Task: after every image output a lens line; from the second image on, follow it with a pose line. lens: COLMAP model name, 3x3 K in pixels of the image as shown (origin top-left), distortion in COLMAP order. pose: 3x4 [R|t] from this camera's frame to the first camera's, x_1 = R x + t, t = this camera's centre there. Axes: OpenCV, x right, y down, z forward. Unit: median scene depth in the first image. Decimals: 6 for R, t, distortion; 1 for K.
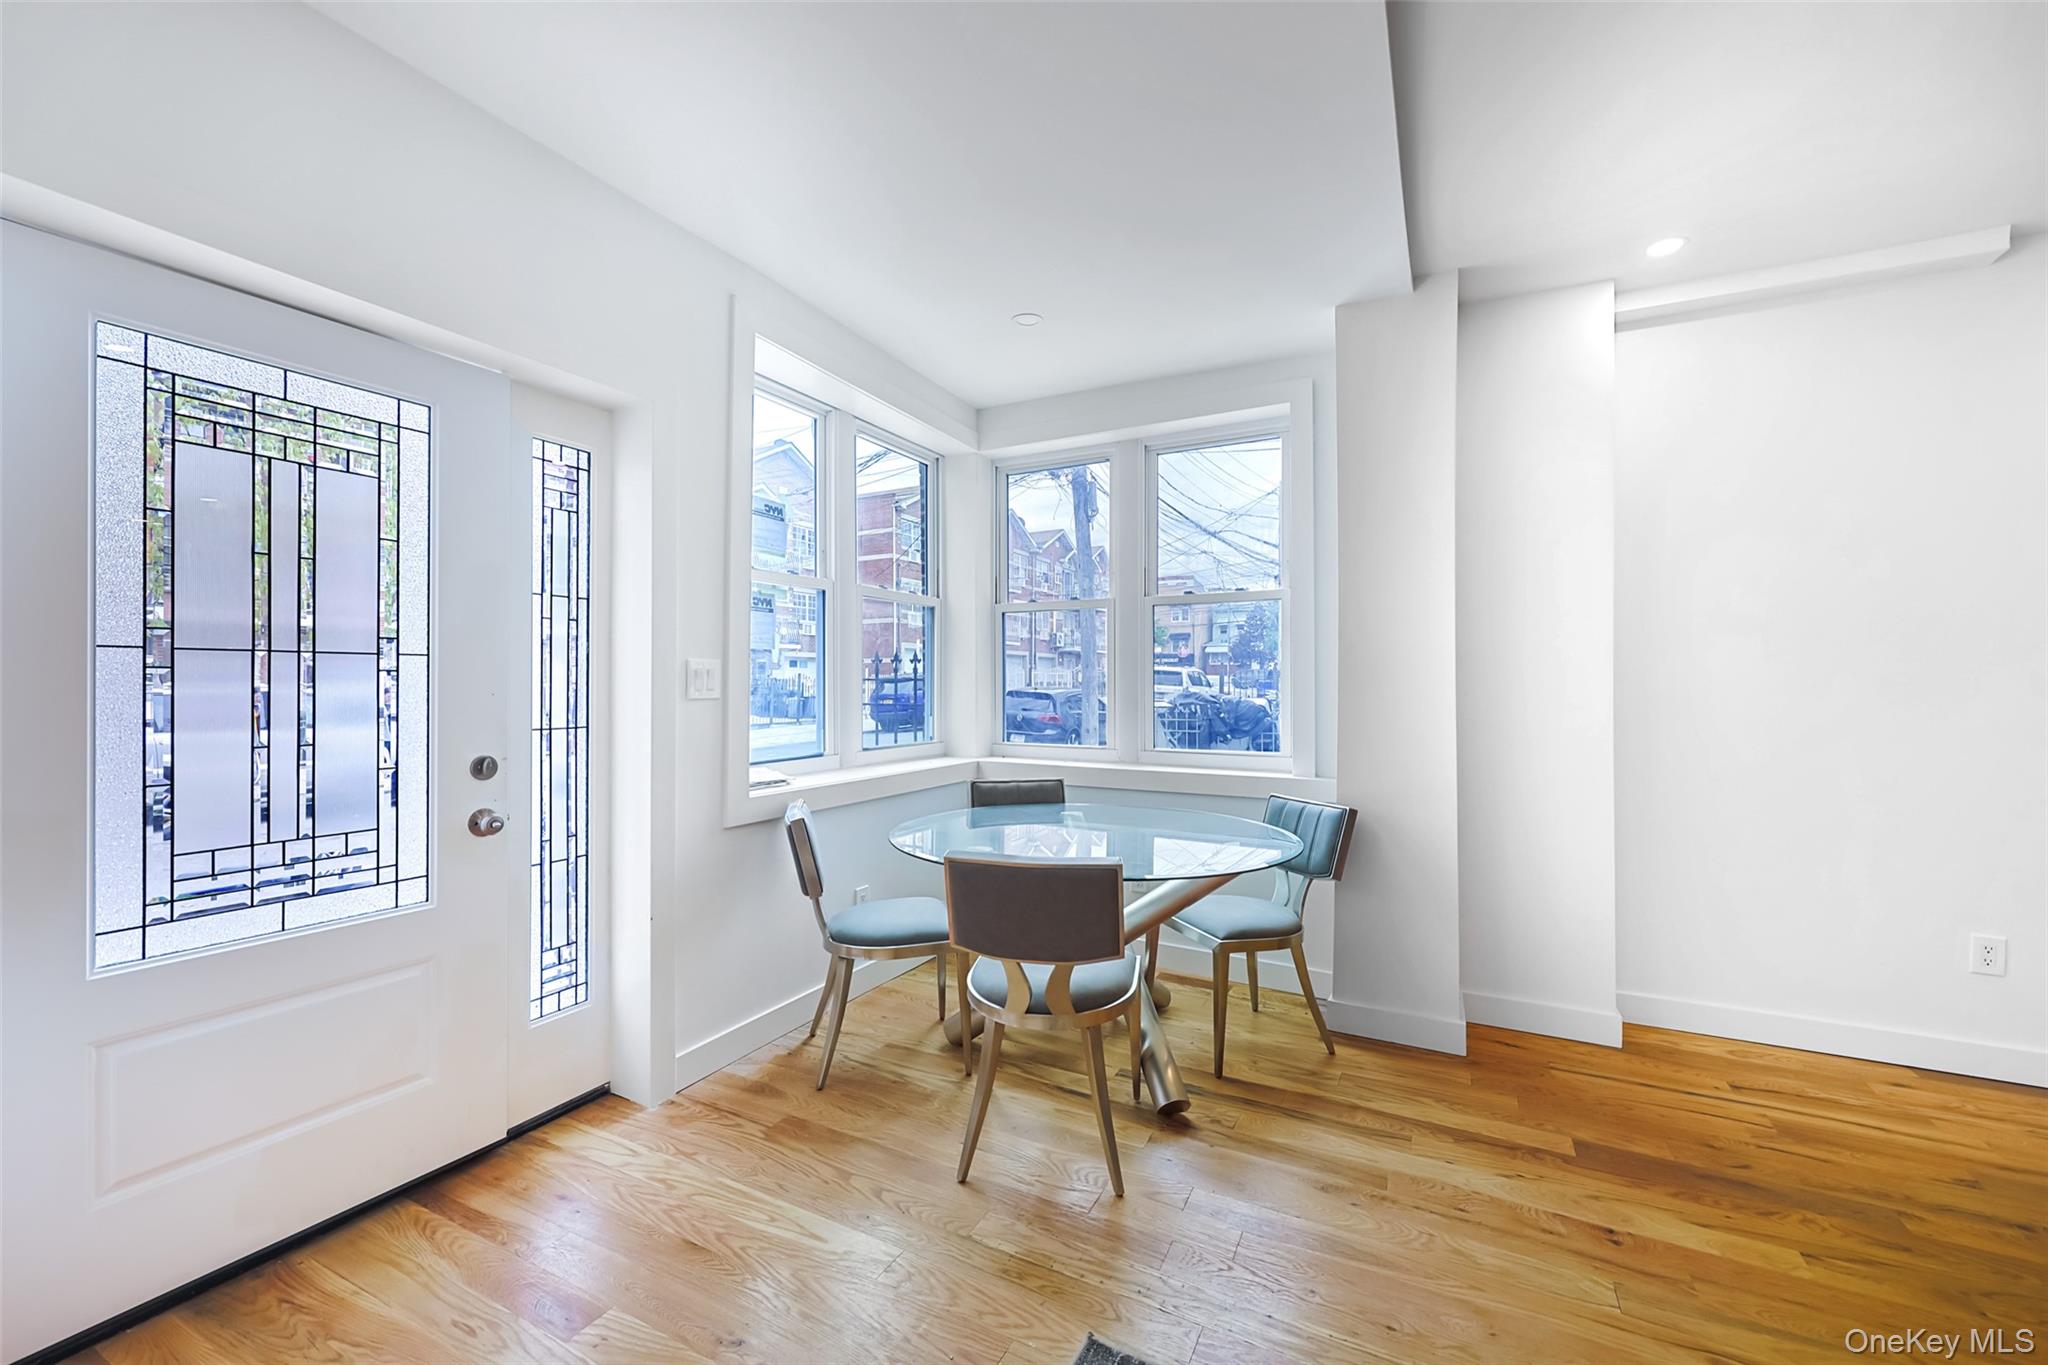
lens RADIAL K [[825.6, 0, 996.7], [0, 825.6, 684.7], [0, 0, 1]] dist [-0.001330, -0.000224]
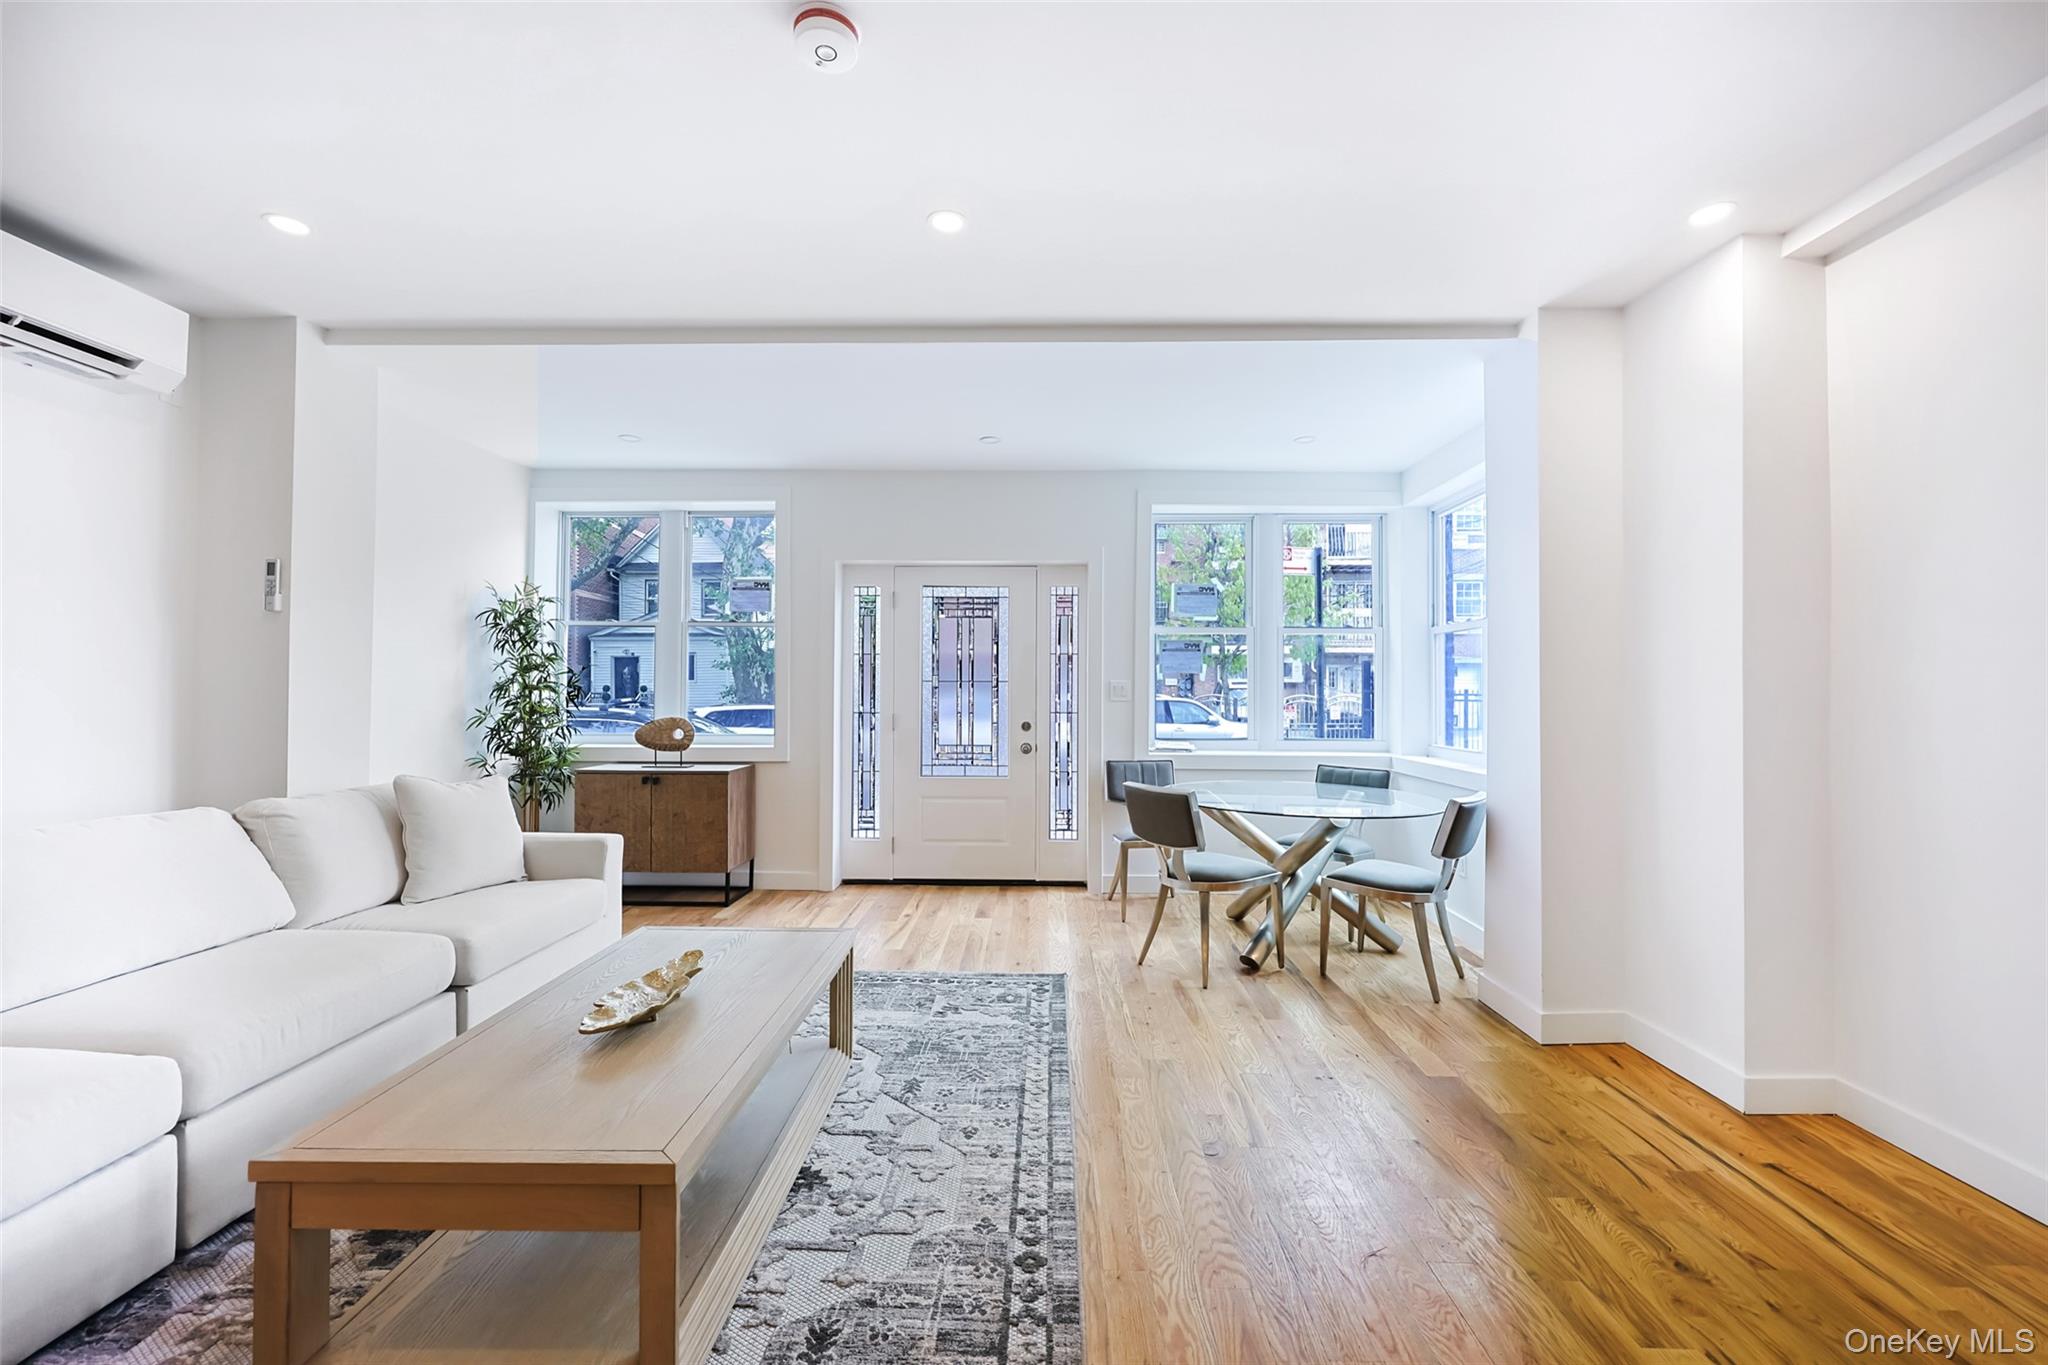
lens RADIAL K [[825.6, 0, 996.7], [0, 825.6, 684.7], [0, 0, 1]] dist [-0.001330, -0.000224]
pose [[0.415931, -0.008086, -0.909360, 1.433248], [-0.008515, 0.999882, -0.012786, 0.007498], [0.909356, 0.013061, 0.415813, -0.097795]]
